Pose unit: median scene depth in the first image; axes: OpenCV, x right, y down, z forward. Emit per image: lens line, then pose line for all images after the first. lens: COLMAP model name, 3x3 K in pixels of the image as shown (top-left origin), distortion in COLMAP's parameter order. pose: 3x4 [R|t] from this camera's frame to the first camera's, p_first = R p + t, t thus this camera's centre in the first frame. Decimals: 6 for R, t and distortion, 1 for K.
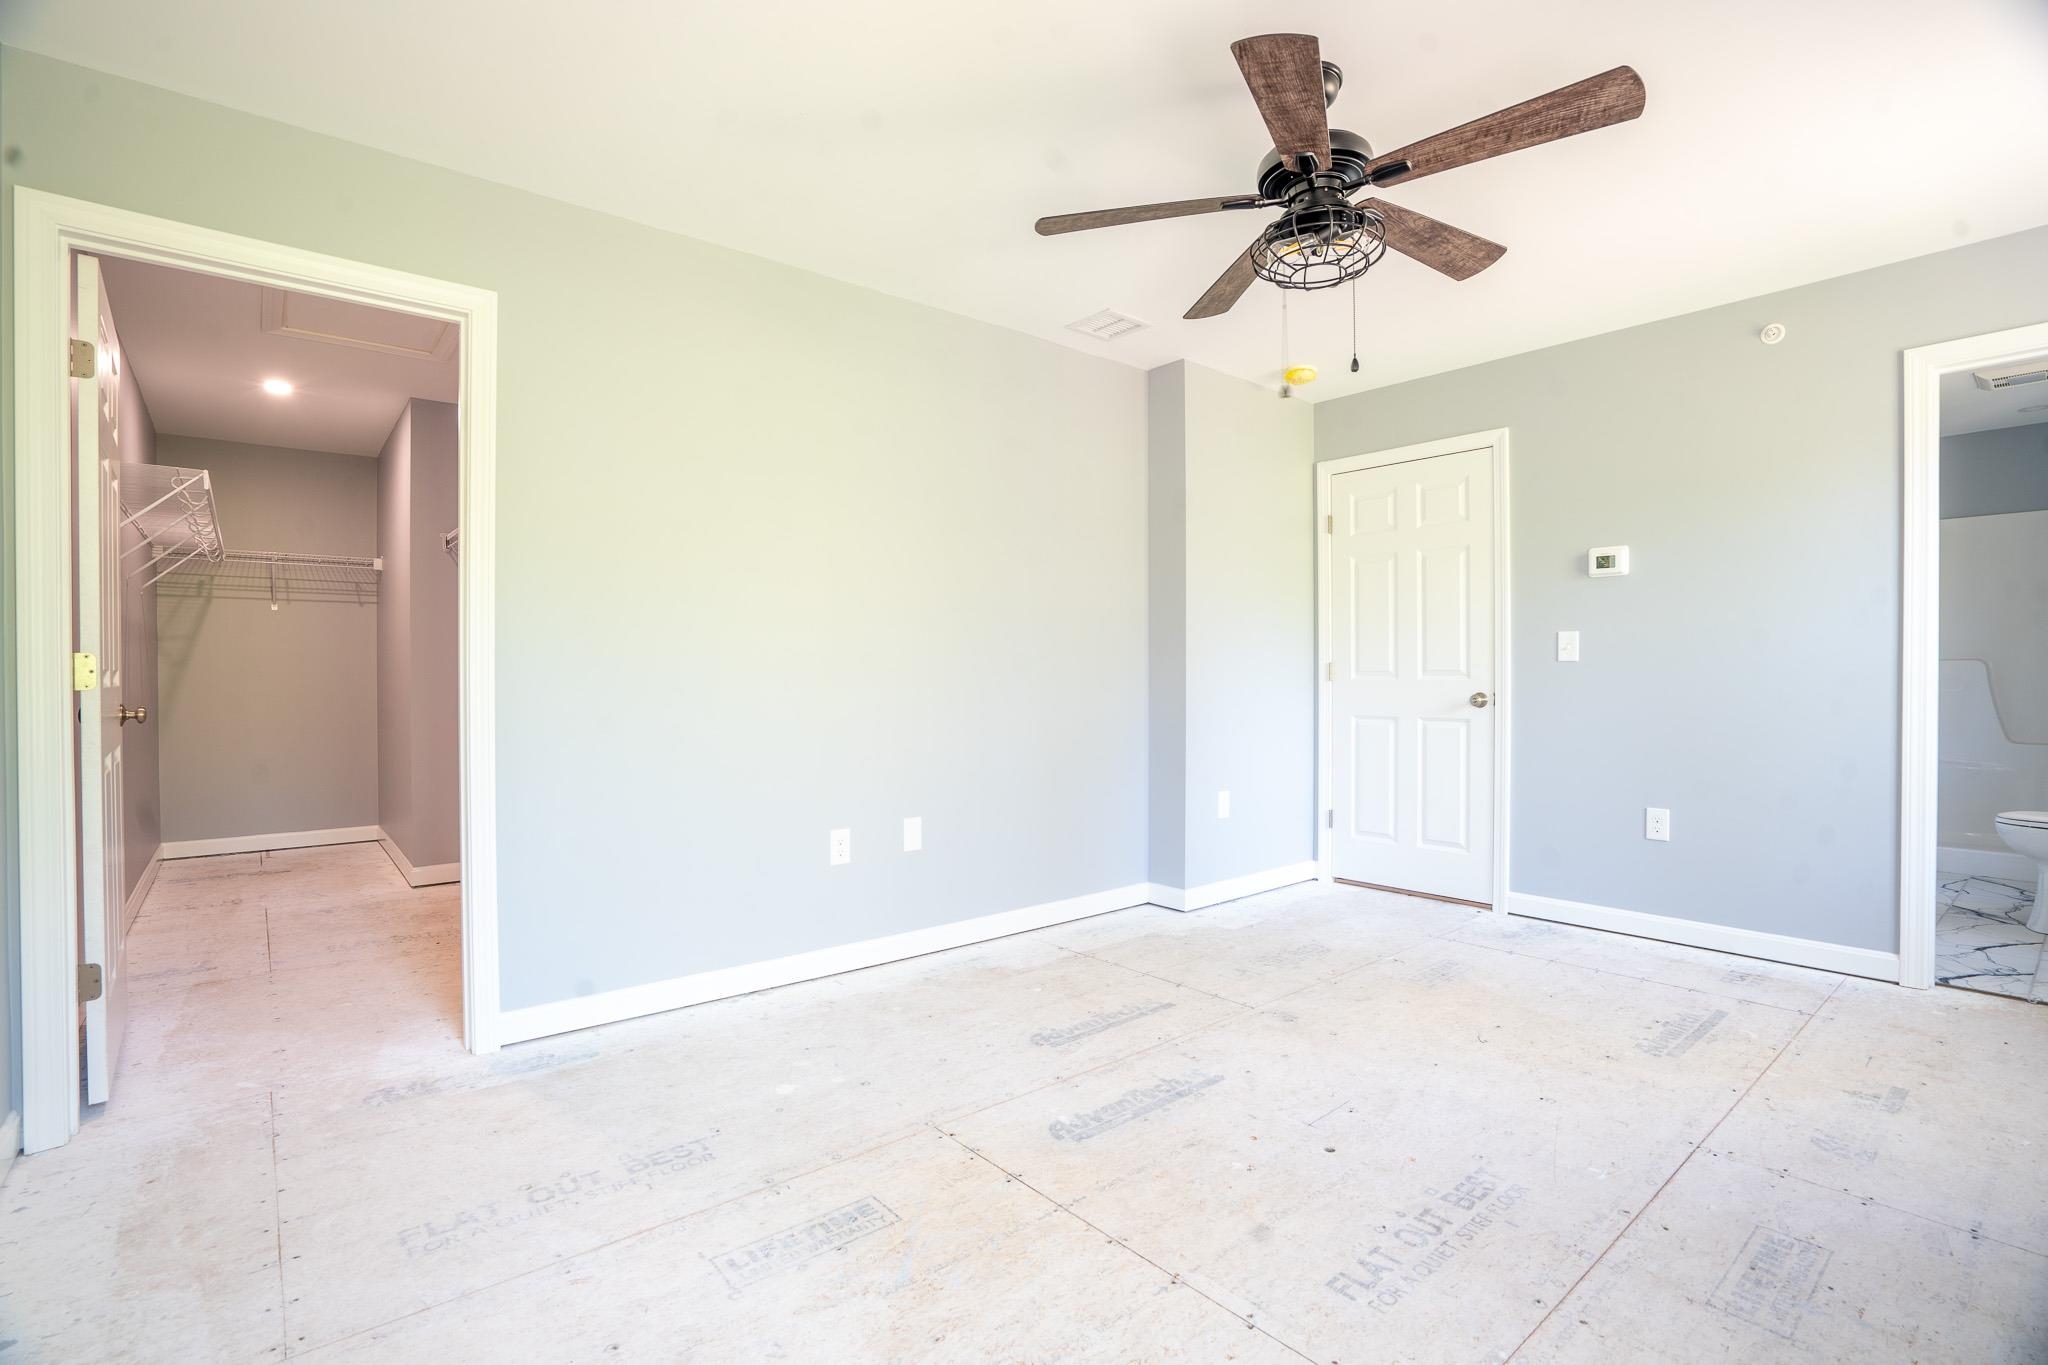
lens RADIAL K [[953.4, 0, 1018.7], [0, 953.4, 682.1], [0, 0, 1]] dist [-0.054999, 0.021111]
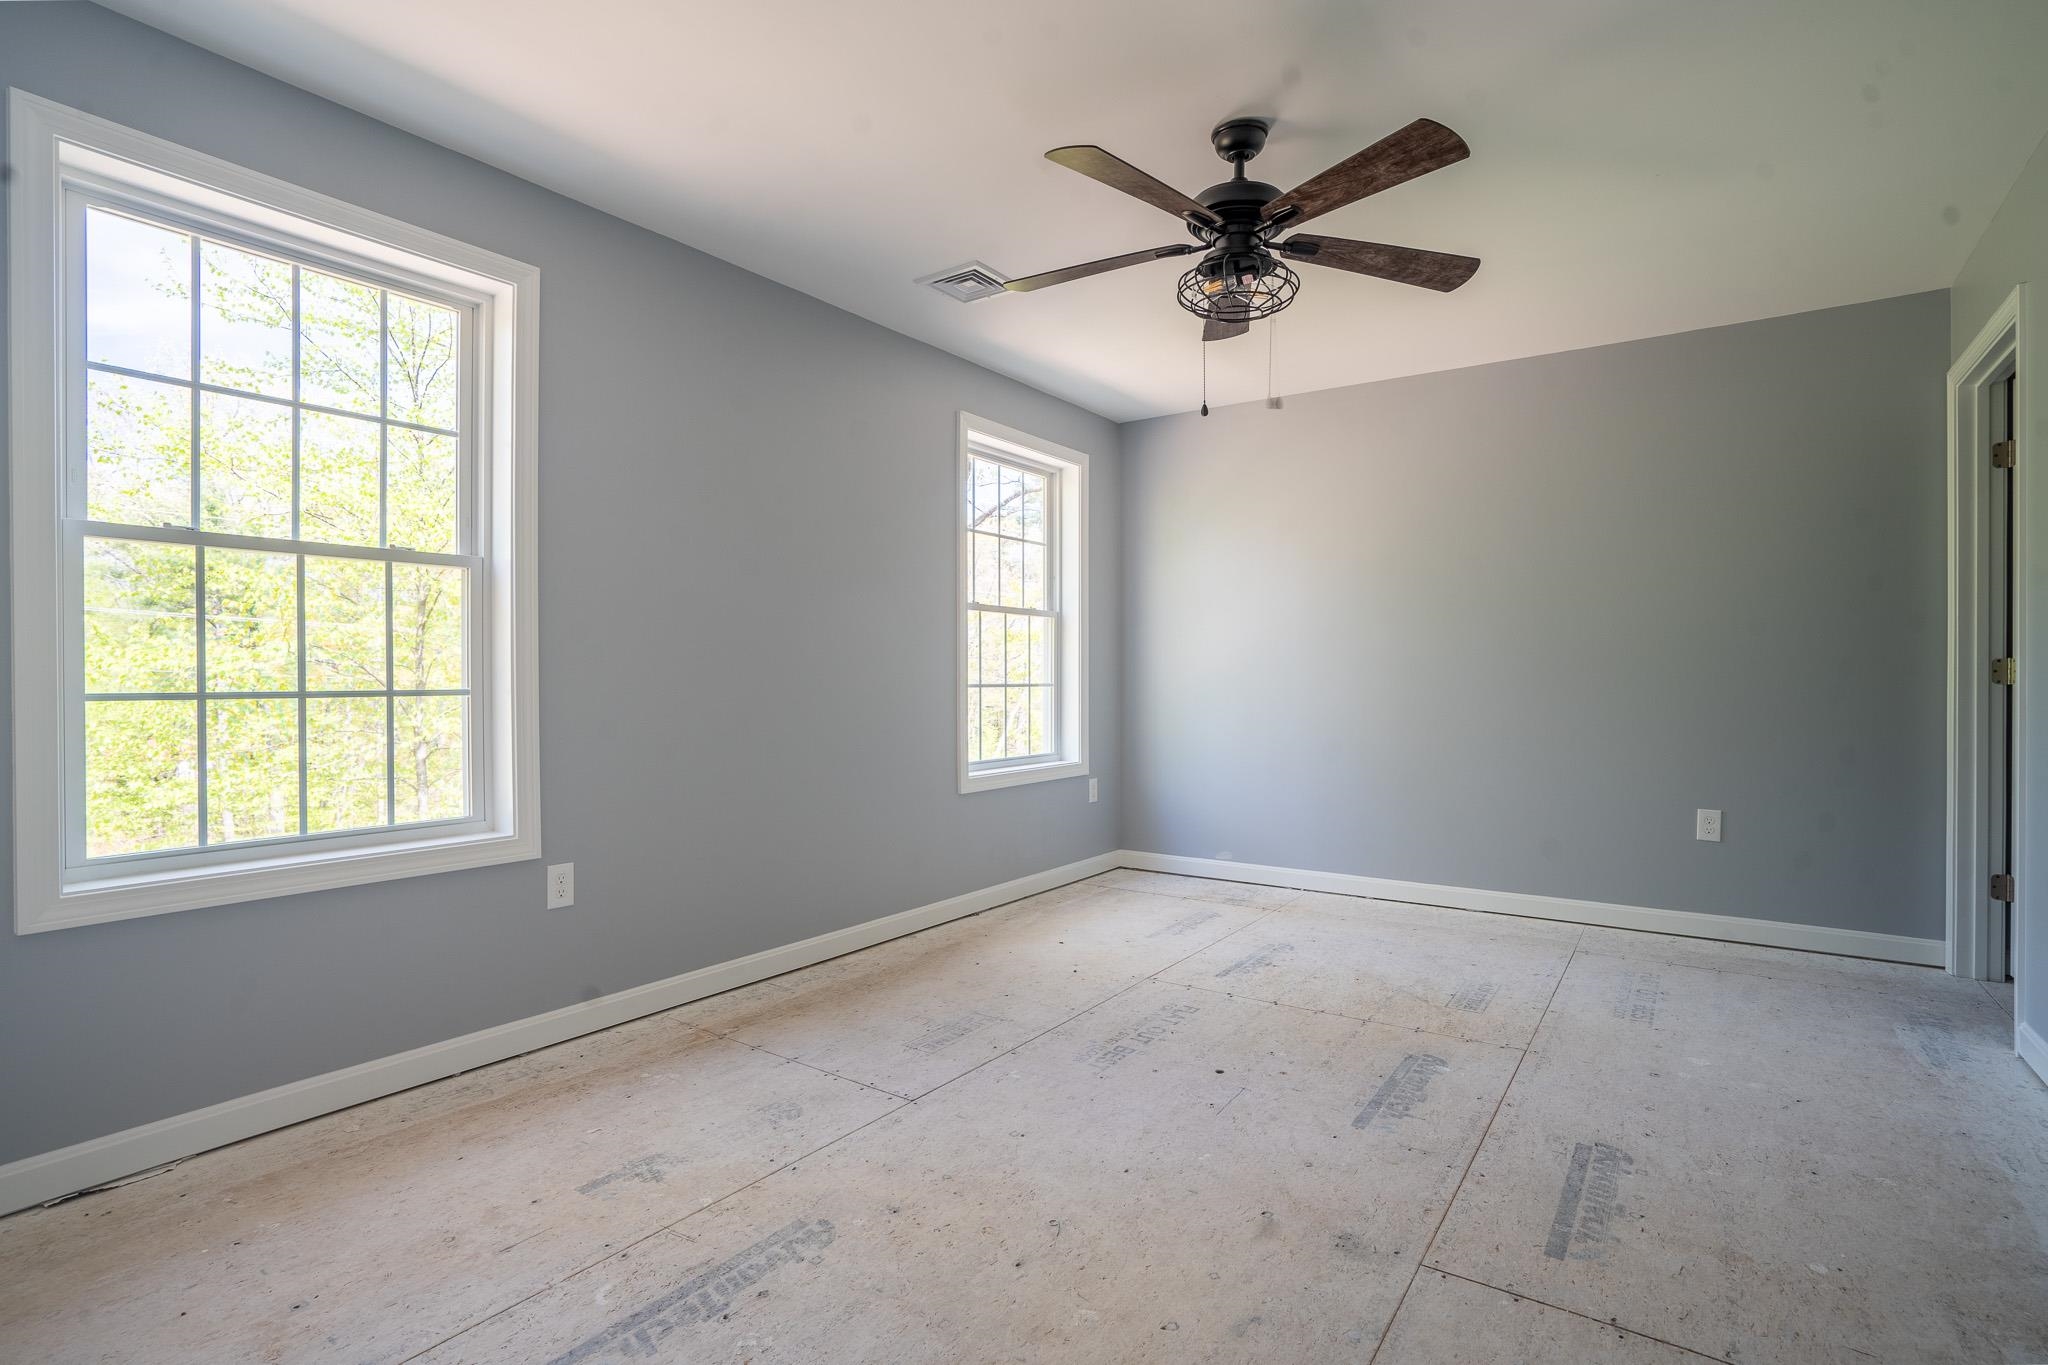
lens RADIAL K [[953.4, 0, 1018.7], [0, 953.4, 682.1], [0, 0, 1]] dist [-0.054999, 0.021111]
pose [[-0.968770, 0.004565, -0.247920, 0.790706], [0.001546, 0.999922, 0.012369, -0.014318], [0.247957, 0.011599, -0.968702, 1.889466]]
